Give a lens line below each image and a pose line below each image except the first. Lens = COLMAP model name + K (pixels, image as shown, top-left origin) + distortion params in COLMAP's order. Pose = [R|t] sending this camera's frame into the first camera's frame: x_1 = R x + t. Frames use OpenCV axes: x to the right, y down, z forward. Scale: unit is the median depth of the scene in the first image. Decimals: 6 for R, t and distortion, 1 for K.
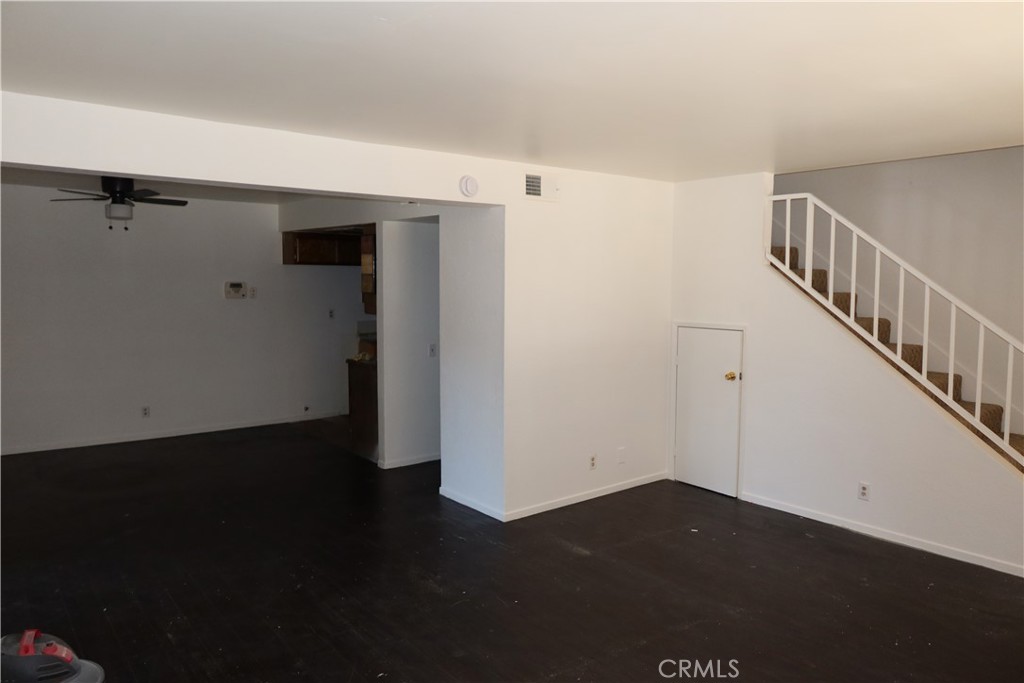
lens RADIAL K [[709.5, 0, 509.3], [0, 709.5, 354.9], [0, 0, 1]] dist [-0.020035, 0.005486]
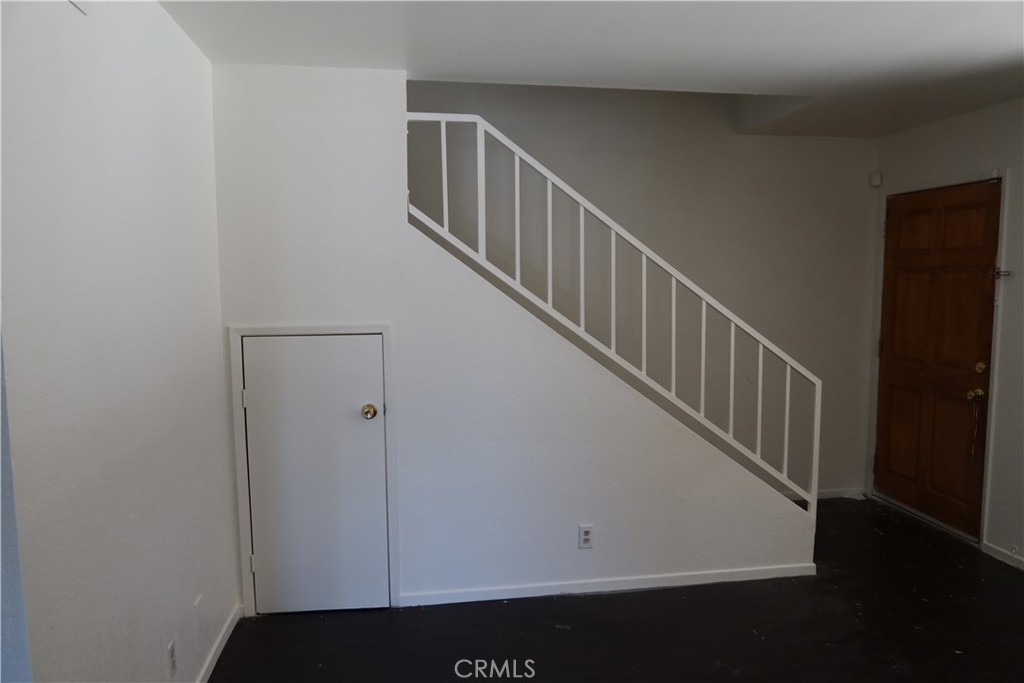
lens RADIAL K [[705.3, 0, 507.7], [0, 705.3, 348.6], [0, 0, 1]] dist [-0.011439, -0.000589]
pose [[0.499523, -0.096112, 0.860952, -0.129249], [0.099143, 0.993639, 0.053402, -0.041409], [-0.860609, 0.058681, 0.505875, 0.588351]]
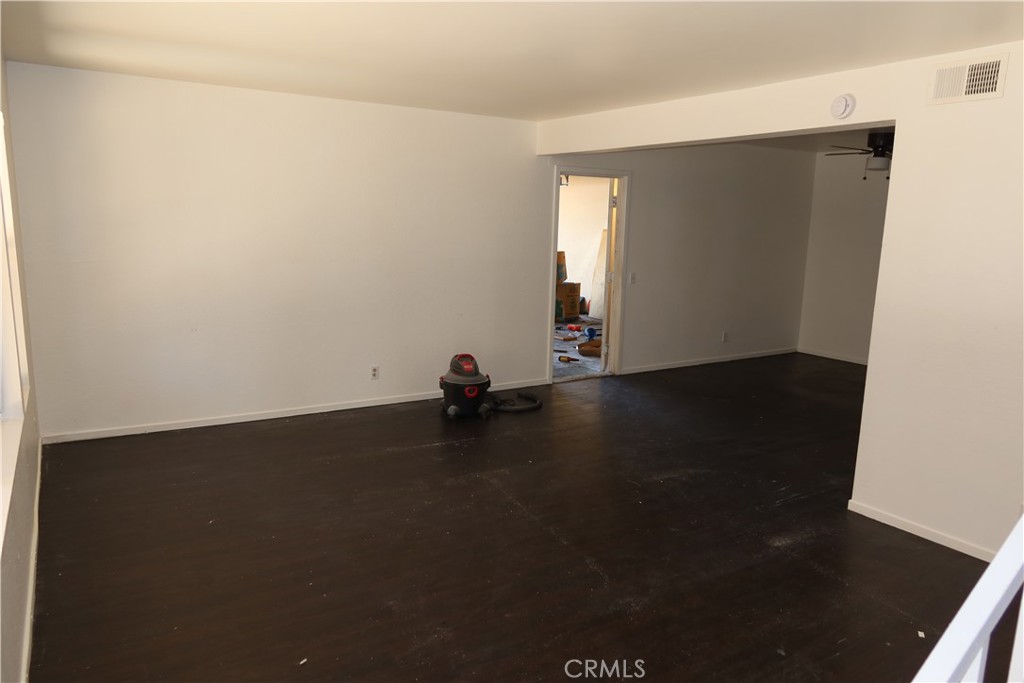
lens RADIAL K [[705.3, 0, 507.7], [0, 705.3, 348.6], [0, 0, 1]] dist [-0.011439, -0.000589]
pose [[-0.115840, 0.168773, -0.978824, 0.727055], [-0.131622, 0.974159, 0.183545, -0.041820], [0.984508, 0.150097, -0.090632, 0.584171]]
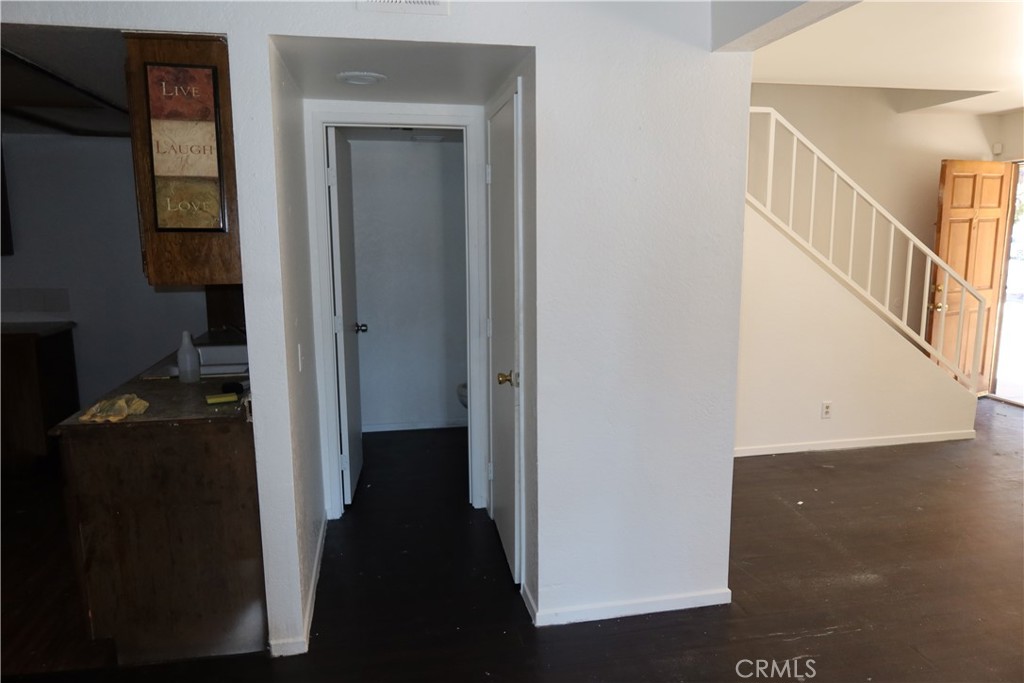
lens RADIAL K [[705.3, 0, 507.7], [0, 705.3, 348.6], [0, 0, 1]] dist [-0.011439, -0.000589]
pose [[0.468381, -0.157926, 0.869298, -0.515586], [0.103803, 0.986917, 0.123365, -0.061625], [-0.877408, 0.032454, 0.478647, 0.781590]]
